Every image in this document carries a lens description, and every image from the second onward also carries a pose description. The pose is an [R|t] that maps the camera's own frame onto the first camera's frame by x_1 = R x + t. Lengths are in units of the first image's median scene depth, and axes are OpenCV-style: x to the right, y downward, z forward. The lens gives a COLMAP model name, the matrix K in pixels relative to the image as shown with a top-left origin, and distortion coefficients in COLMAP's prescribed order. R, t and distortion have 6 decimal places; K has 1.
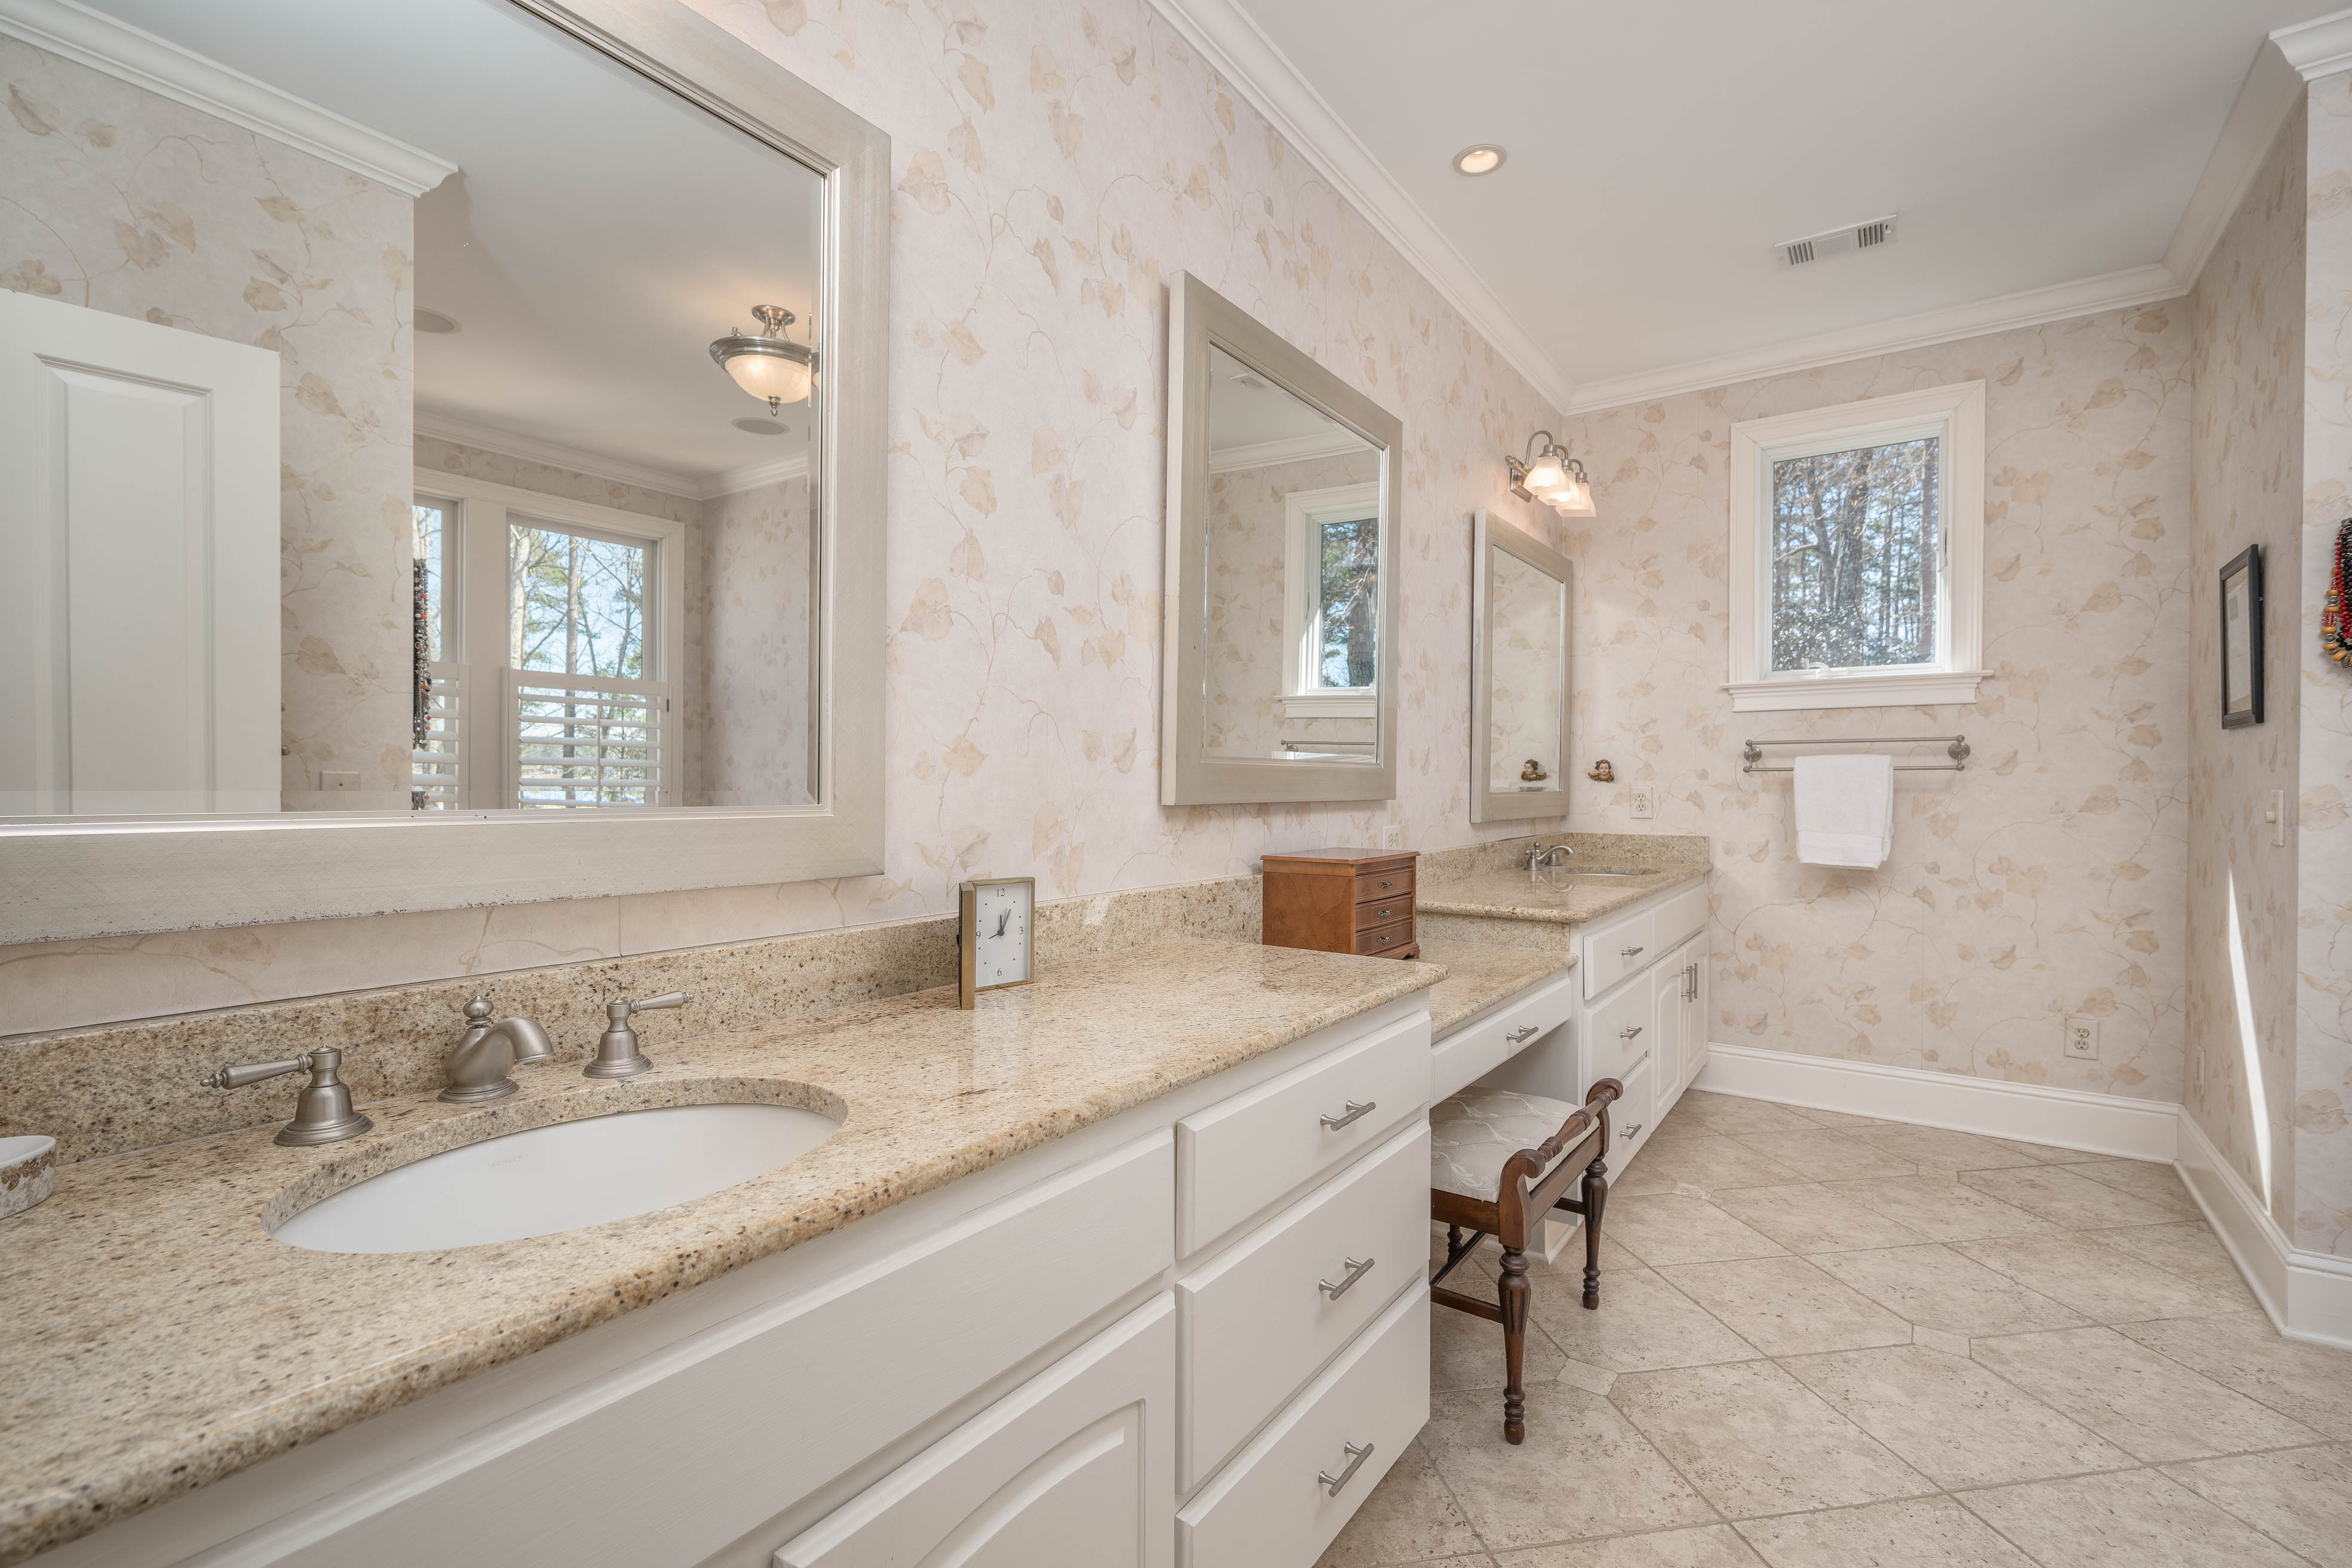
lens RADIAL K [[1033.0, 0, 1176.1], [0, 1033.0, 793.6], [0, 0, 1]] dist [0.000569, -0.000059]
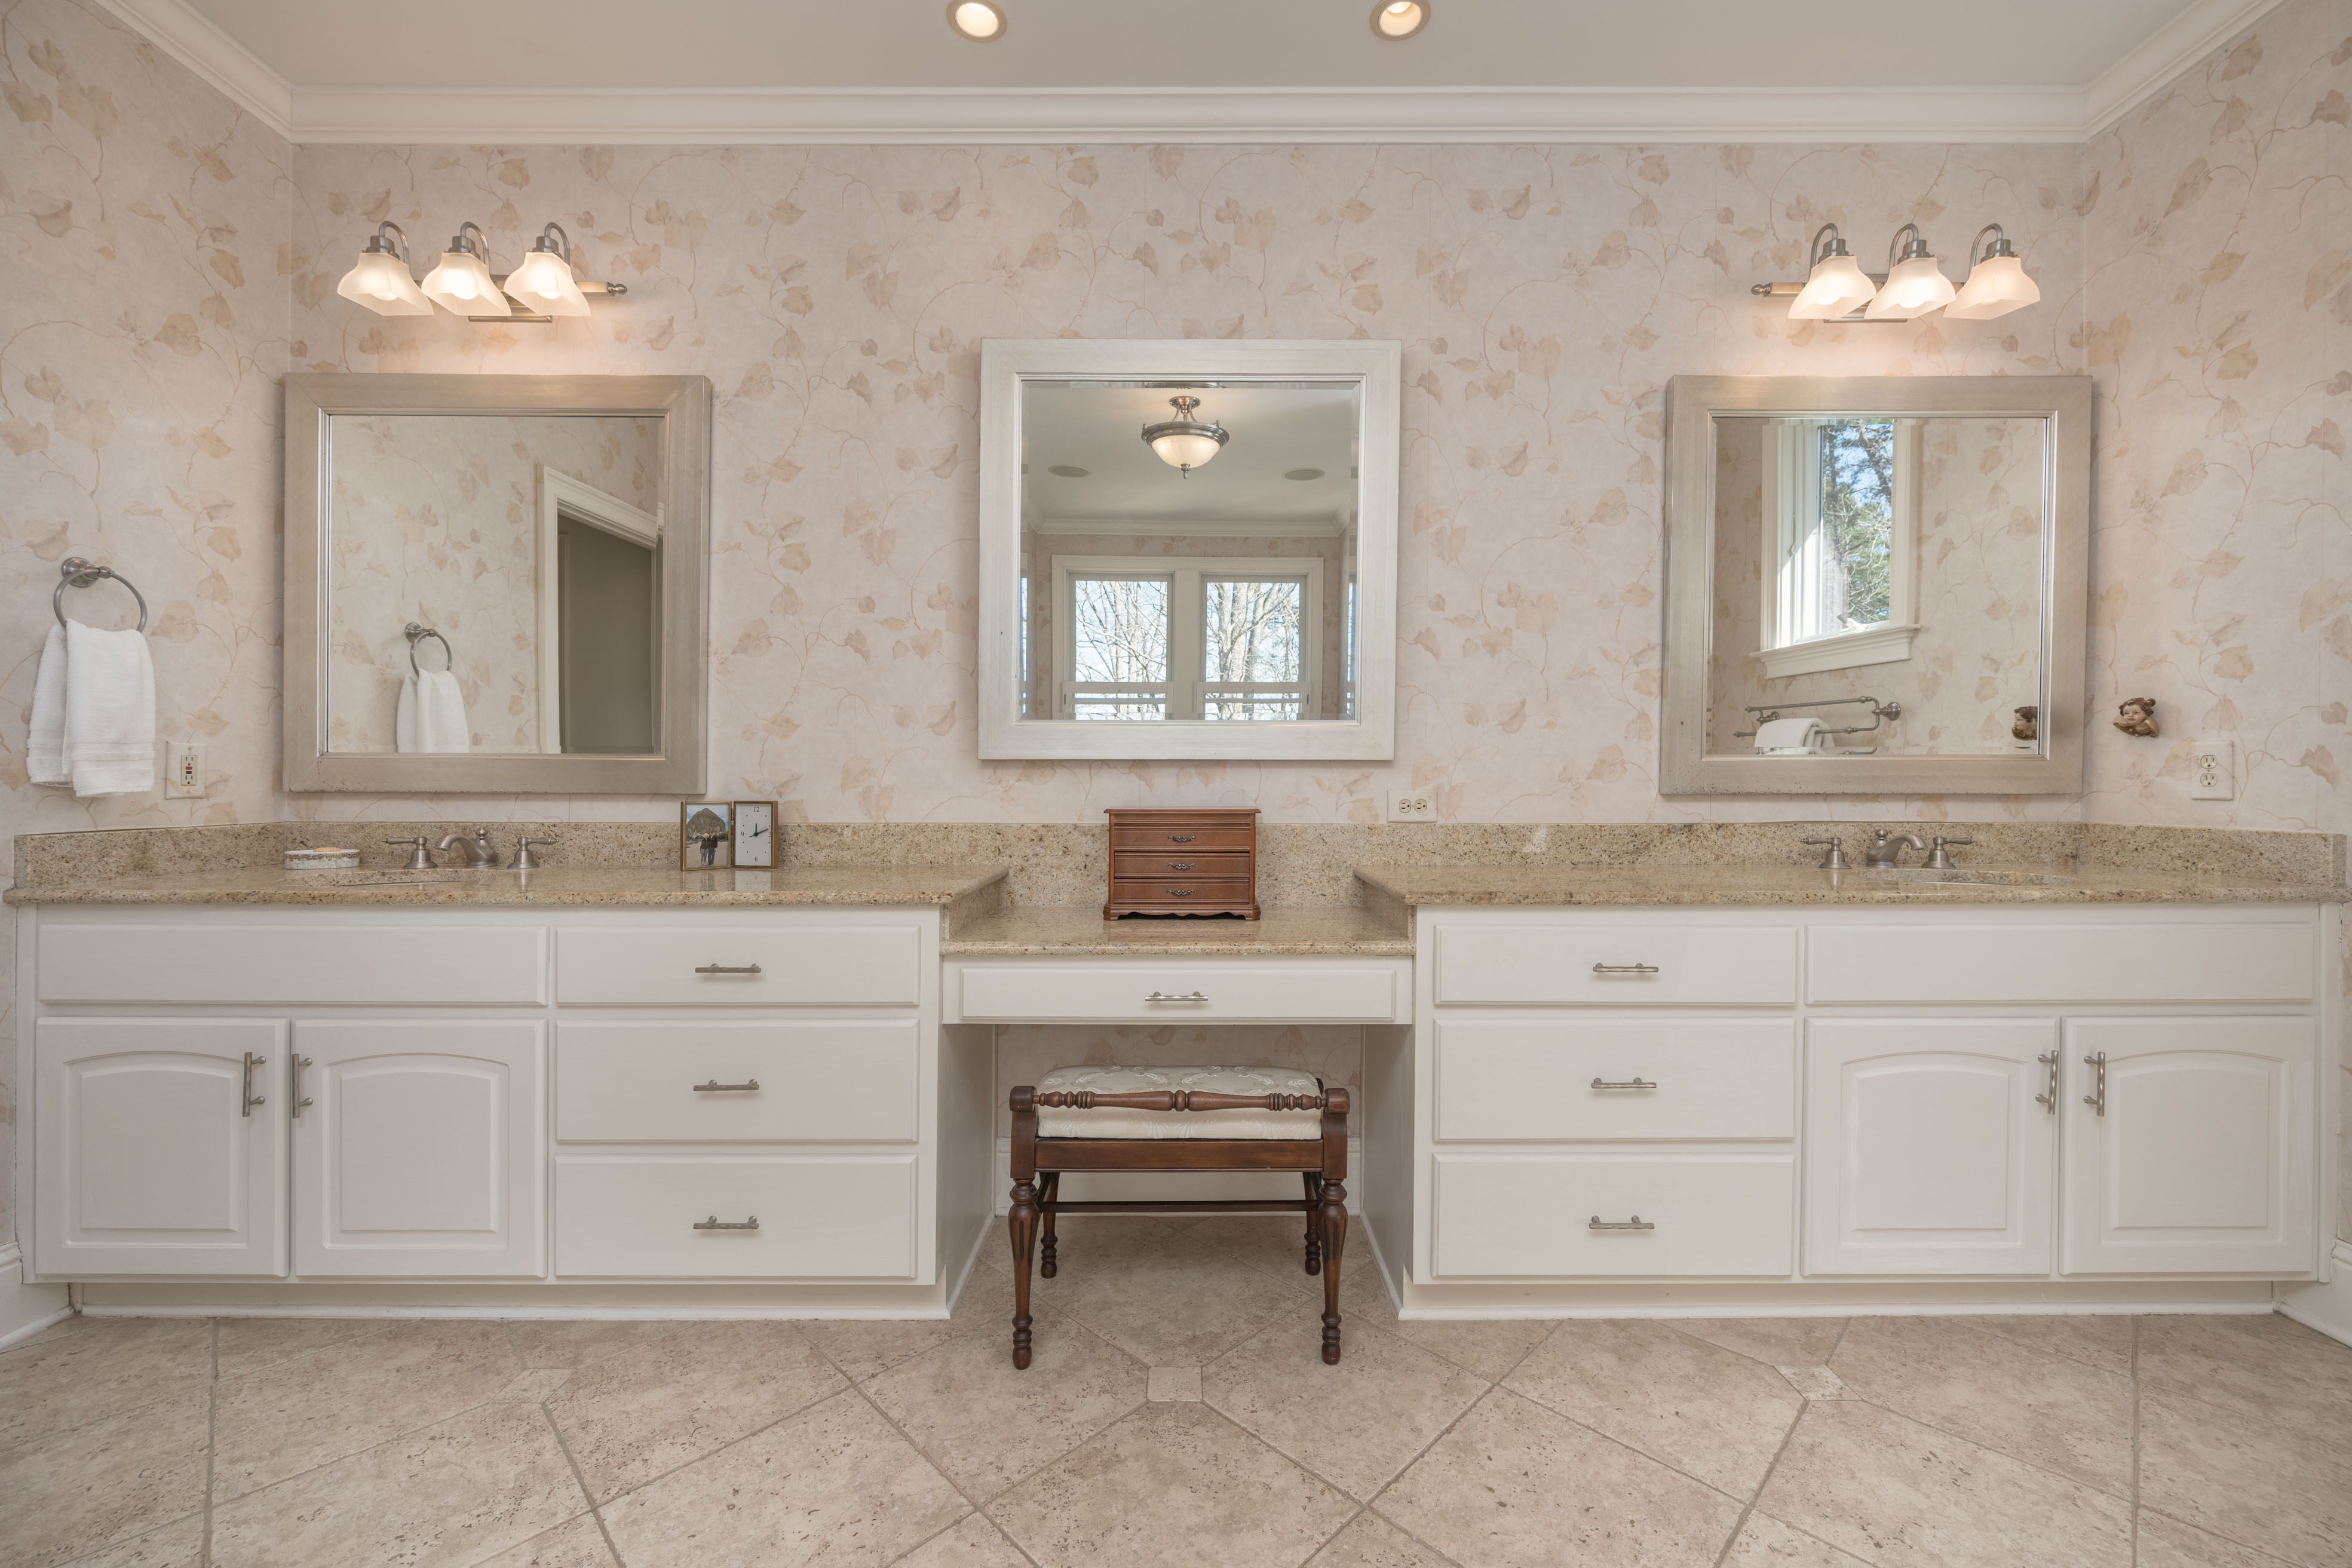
lens RADIAL K [[942.2, 0, 1179.9], [0, 942.2, 768.6], [0, 0, 1]] dist [-0.003539, 0.000190]
pose [[0.589057, -0.001908, -0.808089, 0.825262], [-0.006469, 0.999954, -0.007077, 0.022190], [0.808066, 0.009396, 0.589018, 0.393764]]
